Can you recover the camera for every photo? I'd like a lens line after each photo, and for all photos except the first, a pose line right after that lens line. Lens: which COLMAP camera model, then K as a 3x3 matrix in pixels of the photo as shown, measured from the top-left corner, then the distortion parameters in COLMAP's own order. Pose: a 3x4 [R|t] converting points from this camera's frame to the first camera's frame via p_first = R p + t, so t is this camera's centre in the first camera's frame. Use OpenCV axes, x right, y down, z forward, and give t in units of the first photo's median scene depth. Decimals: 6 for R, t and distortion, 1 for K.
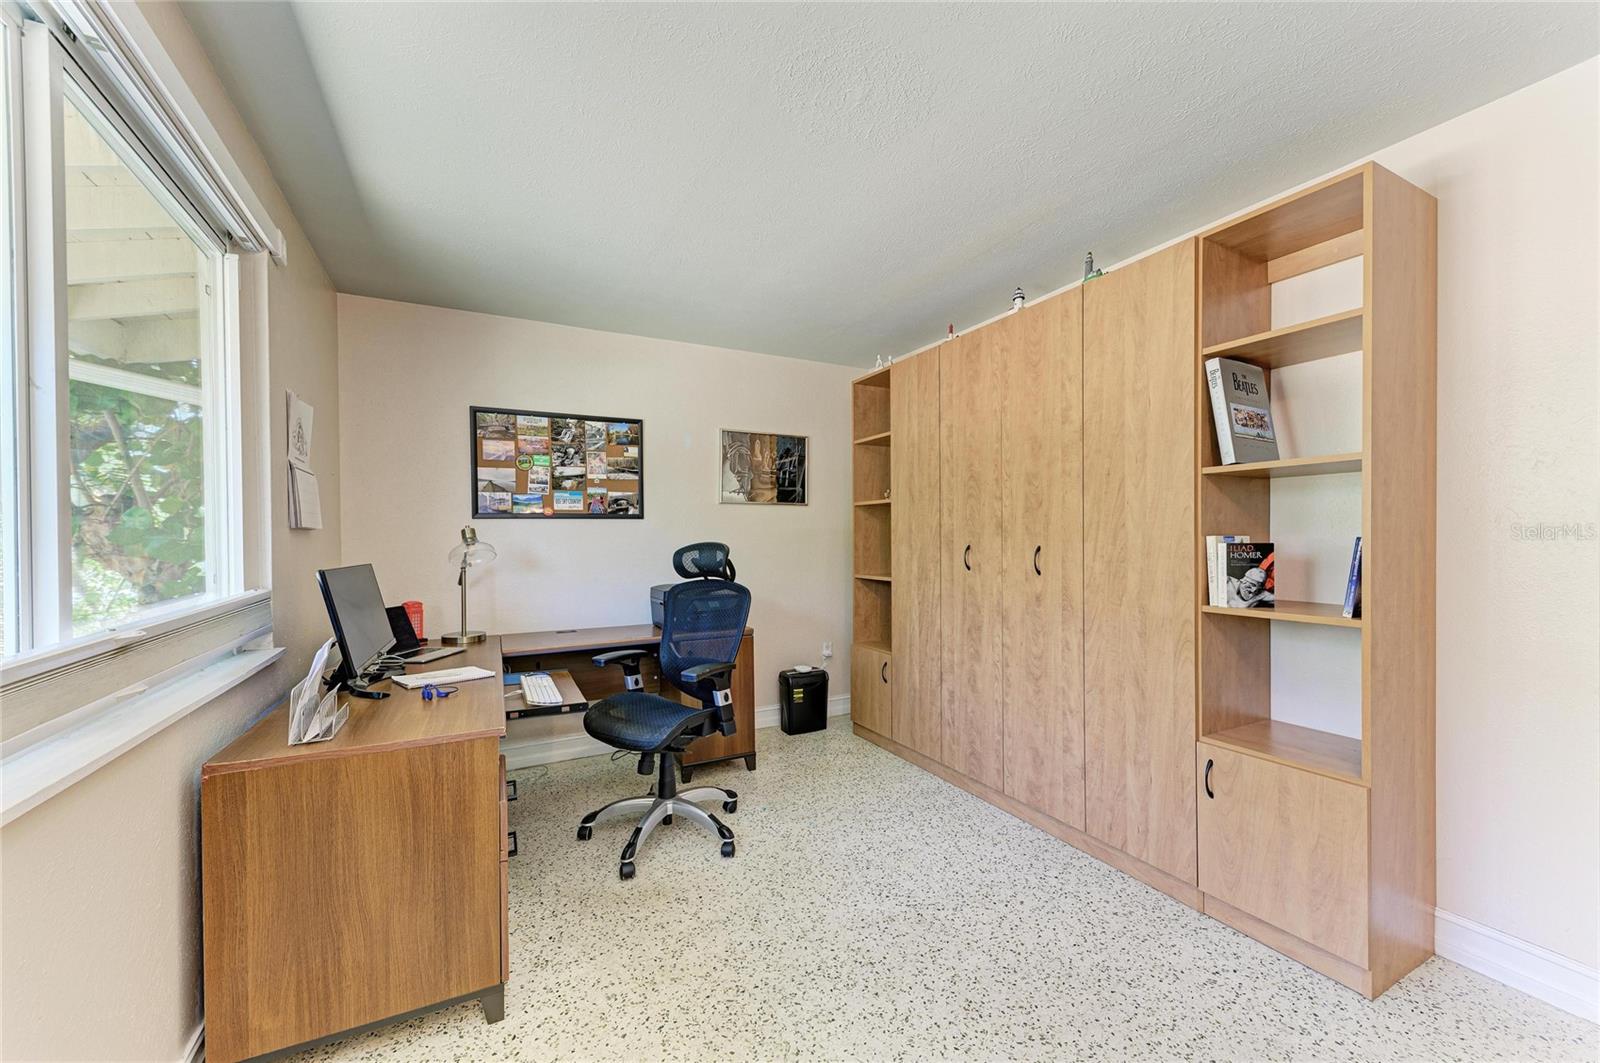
lens RADIAL K [[615.0, 0, 803.2], [0, 615.0, 537.2], [0, 0, 1]] dist [0.006792, -0.003326]
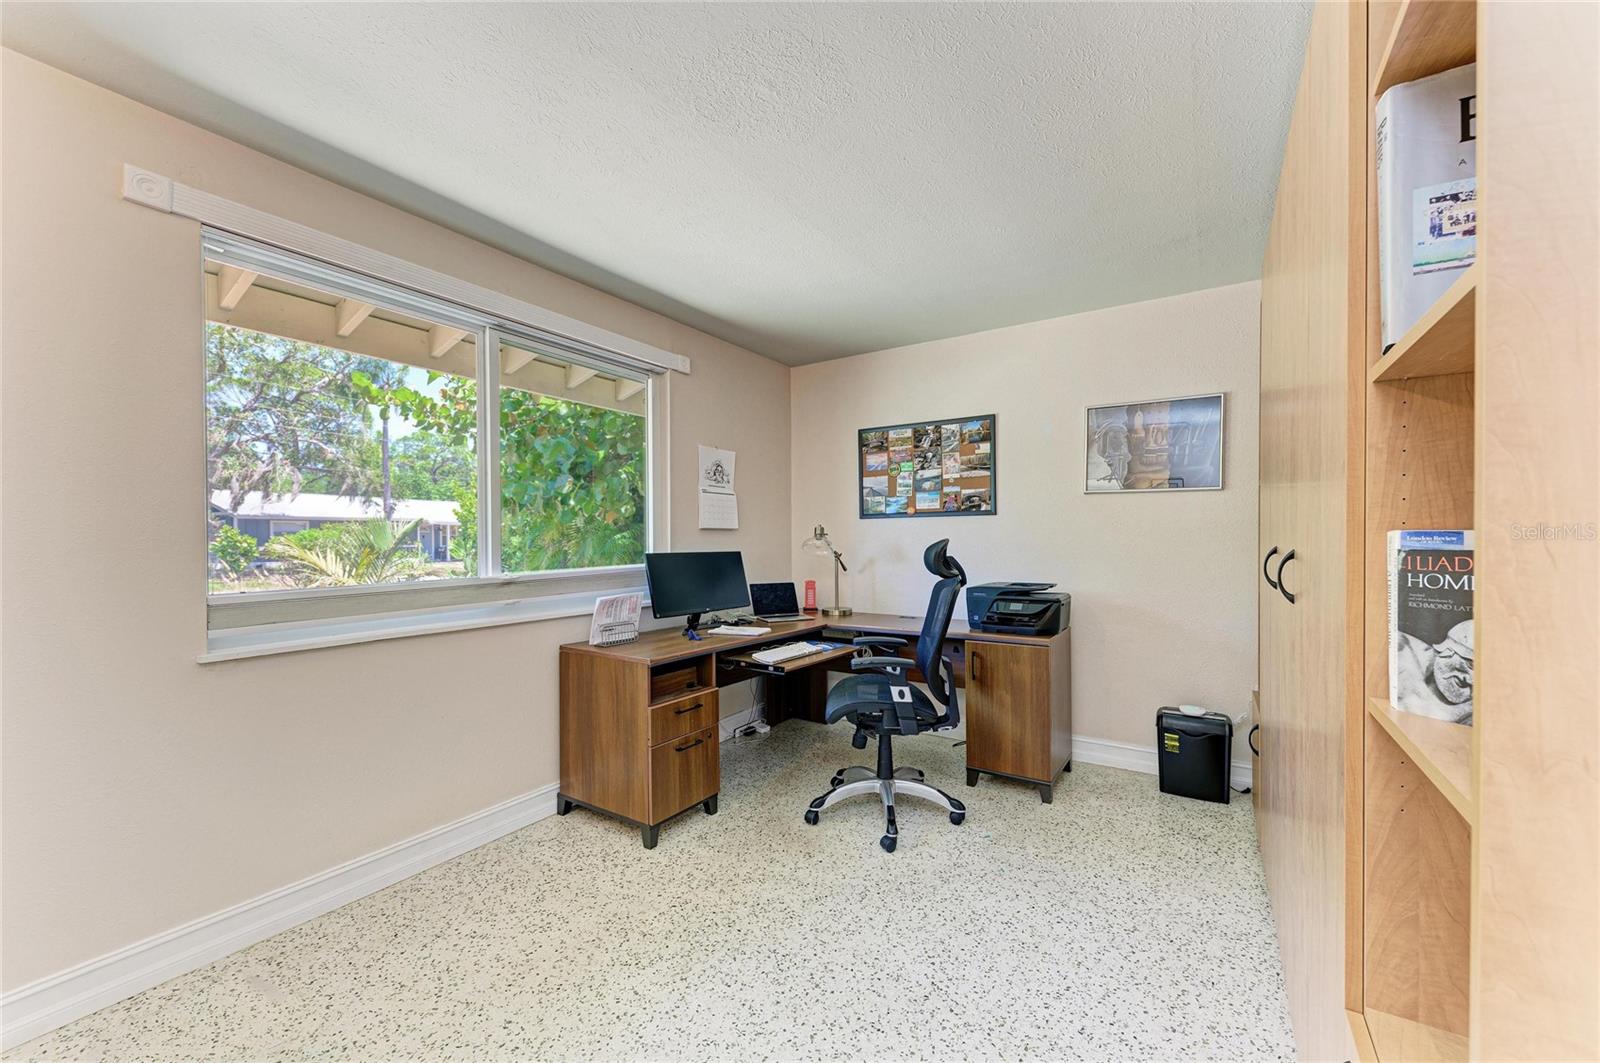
lens RADIAL K [[615.0, 0, 812.4], [0, 615.0, 537.3], [0, 0, 1]] dist [0.006792, -0.003326]
pose [[0.501076, 0.004964, -0.865389, 0.476266], [0.000836, 0.999980, 0.006220, -0.000102], [0.865403, -0.003840, 0.501062, 0.271398]]
